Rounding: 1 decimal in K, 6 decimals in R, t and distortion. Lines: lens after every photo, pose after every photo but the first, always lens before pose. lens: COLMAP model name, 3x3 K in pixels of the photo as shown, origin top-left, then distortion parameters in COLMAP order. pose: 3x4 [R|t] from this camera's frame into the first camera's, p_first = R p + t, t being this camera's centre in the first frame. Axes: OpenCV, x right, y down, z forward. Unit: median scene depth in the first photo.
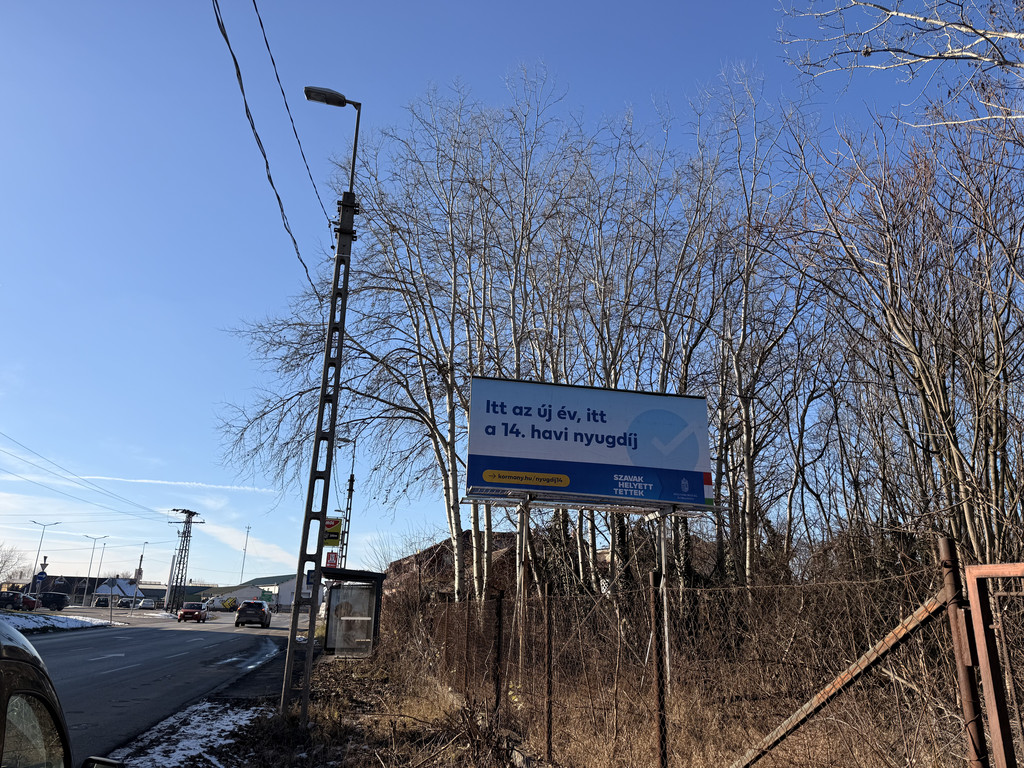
lens RADIAL K [[716.8, 0, 505.8], [0, 716.8, 386.8], [0, 0, 1]] dist [0.063848, -0.072199]
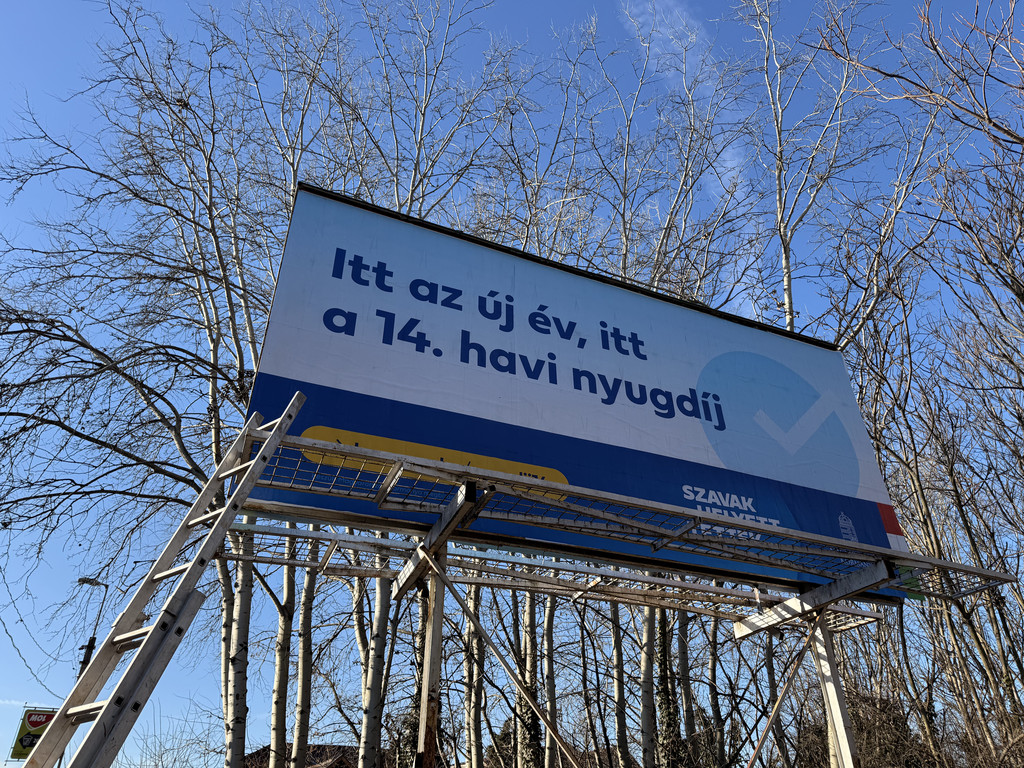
lens RADIAL K [[716.8, 0, 517.3], [0, 716.8, 396.4], [0, 0, 1]] dist [0.063848, -0.072199]
pose [[0.973170, 0.085186, 0.213735, -0.006418], [-0.029454, 0.967418, -0.251466, 0.111226], [-0.228193, 0.238423, 0.943972, 0.430976]]
